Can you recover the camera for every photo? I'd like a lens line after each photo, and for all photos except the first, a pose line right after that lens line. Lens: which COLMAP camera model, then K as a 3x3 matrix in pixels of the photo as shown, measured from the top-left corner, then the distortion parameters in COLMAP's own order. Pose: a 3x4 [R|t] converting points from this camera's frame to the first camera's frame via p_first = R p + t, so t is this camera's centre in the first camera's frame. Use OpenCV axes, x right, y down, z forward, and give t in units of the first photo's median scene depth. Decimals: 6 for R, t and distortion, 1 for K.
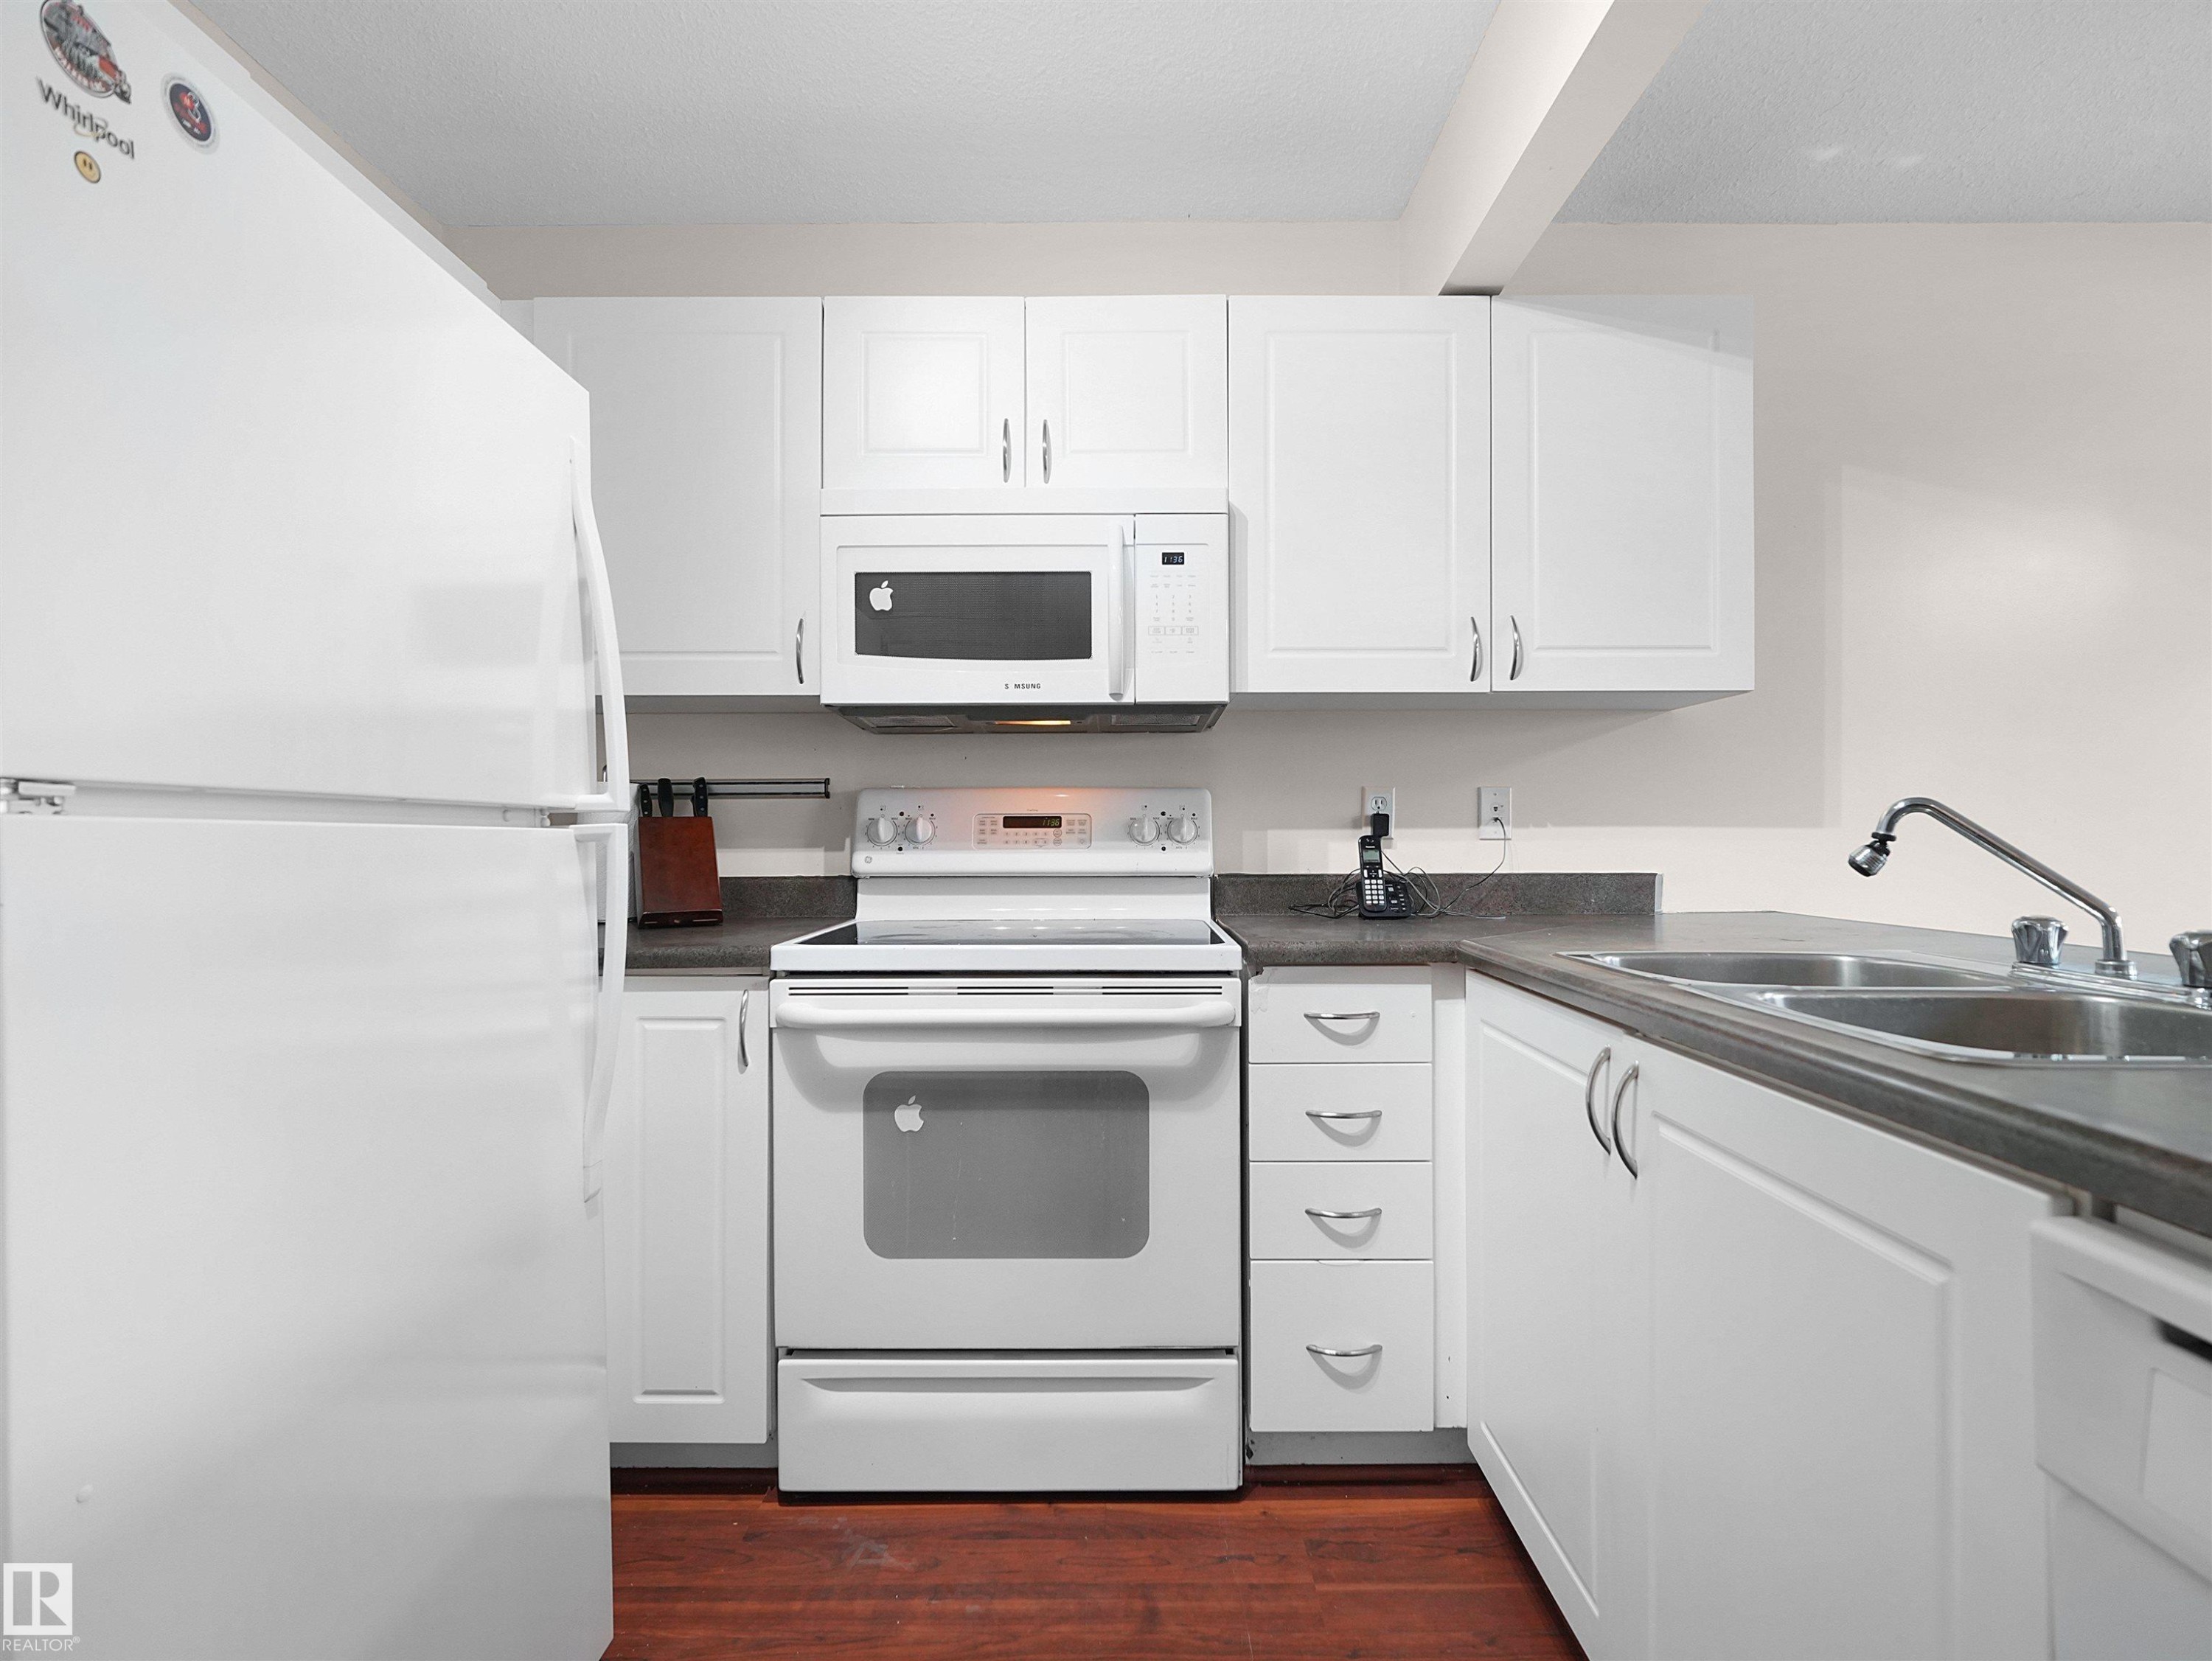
lens RADIAL K [[1079.2, 0, 1121.5], [0, 1079.2, 837.2], [0, 0, 1]] dist [-0.005317, 0.005043]
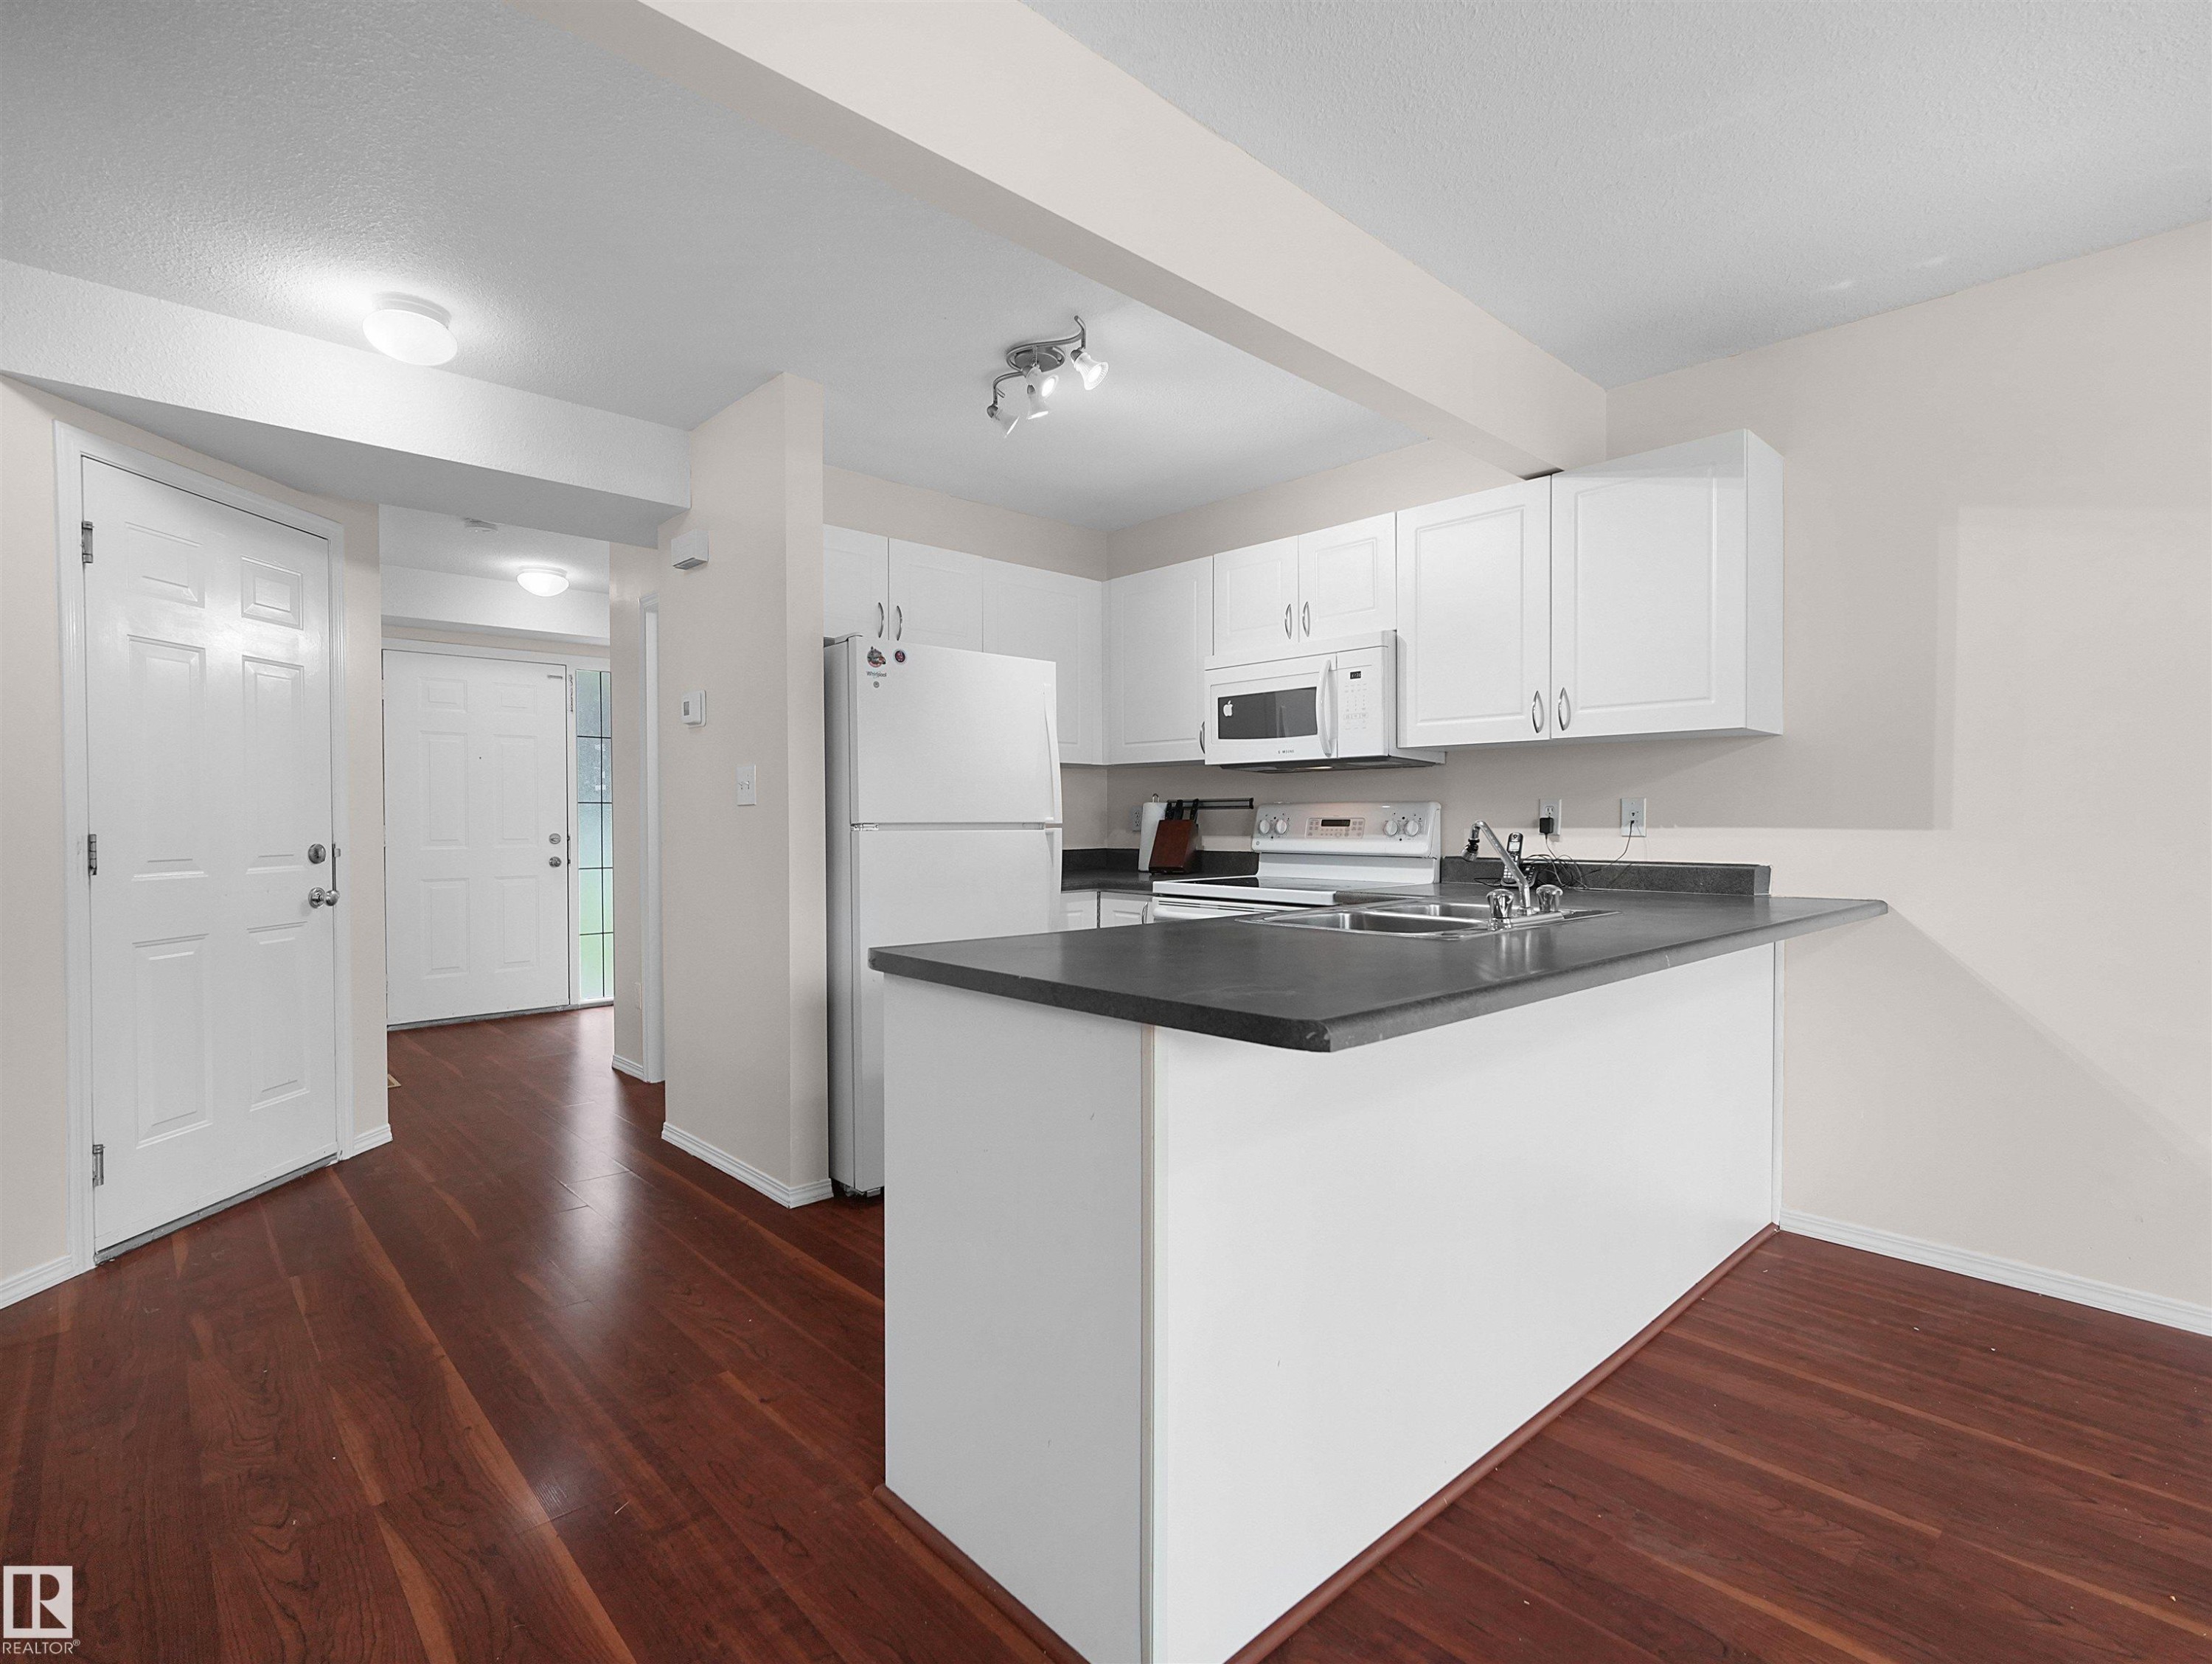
lens RADIAL K [[1077.9, 0, 1125.8], [0, 1077.9, 831.2], [0, 0, 1]] dist [-0.010423, 0.006570]
pose [[0.693944, 0.010401, -0.719954, 1.057199], [0.001726, 0.999869, 0.016108, -0.033338], [0.720027, -0.012421, 0.693835, -0.490327]]
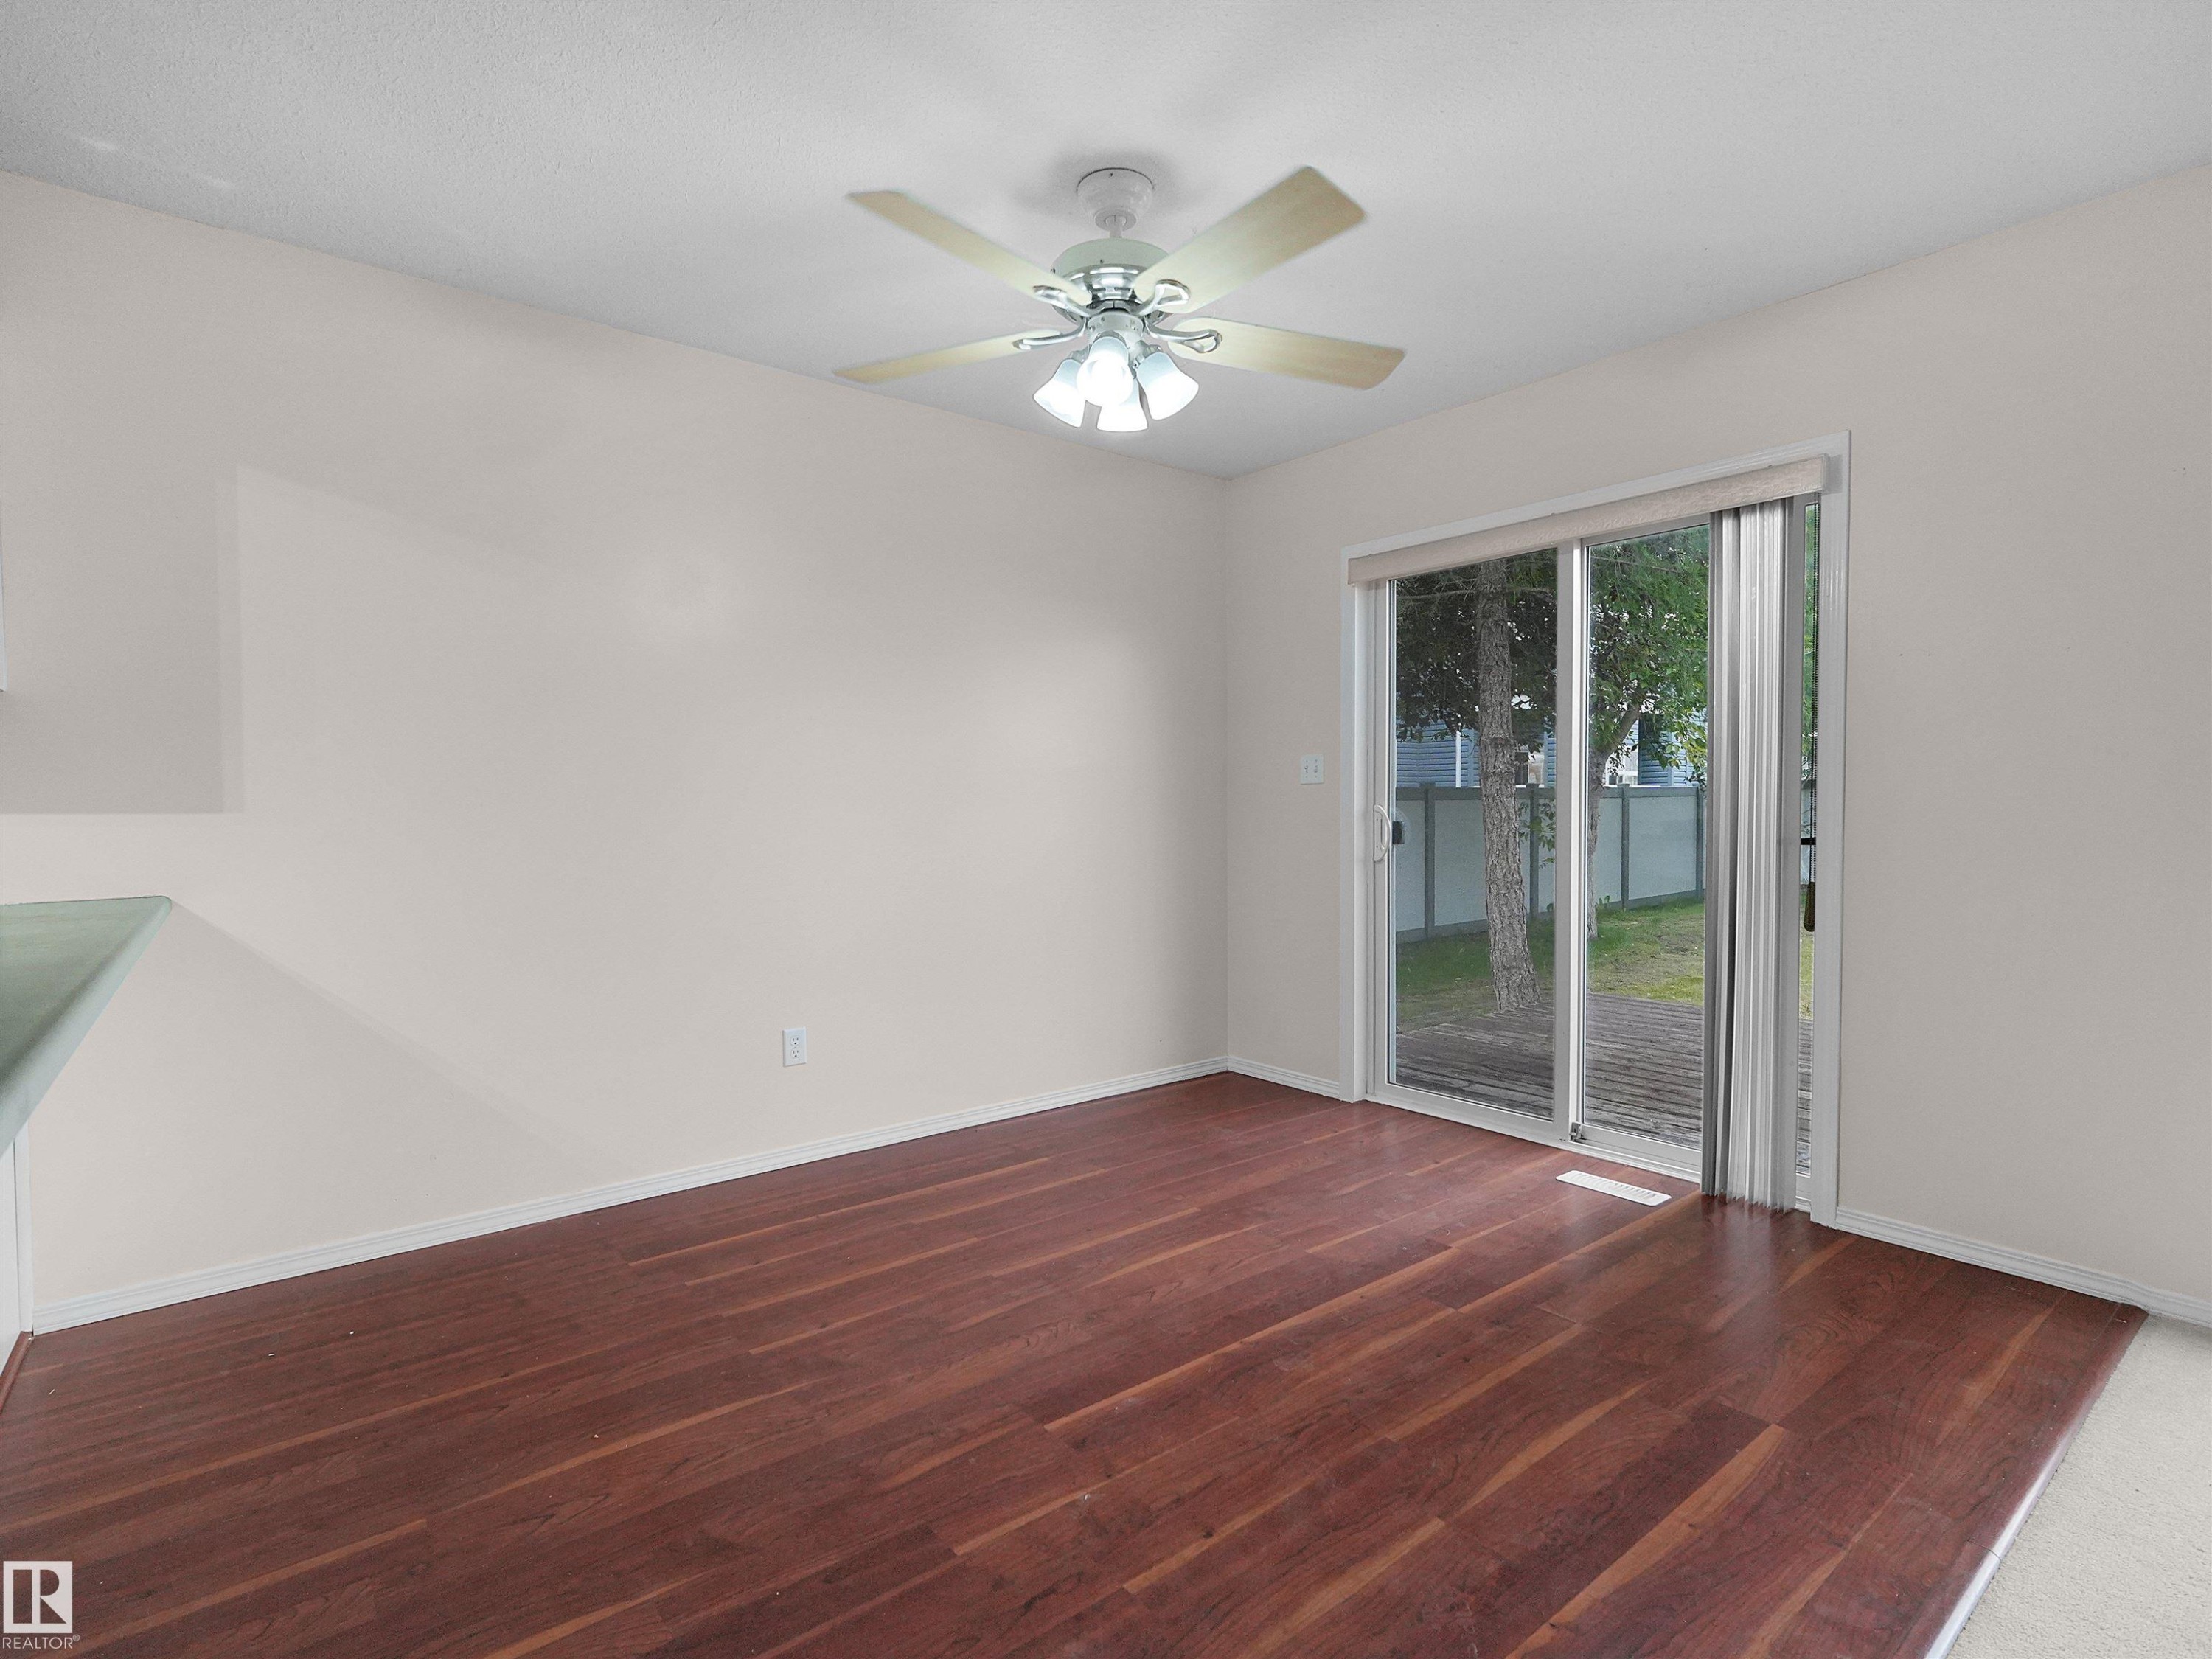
lens RADIAL K [[1079.3, 0, 1096.5], [0, 1079.3, 842.0], [0, 0, 1]] dist [-0.005317, 0.005043]
pose [[0.775625, -0.028753, 0.630539, 0.719853], [0.005752, 0.999242, 0.038491, -0.019485], [-0.631168, -0.026228, 0.775202, -0.393808]]
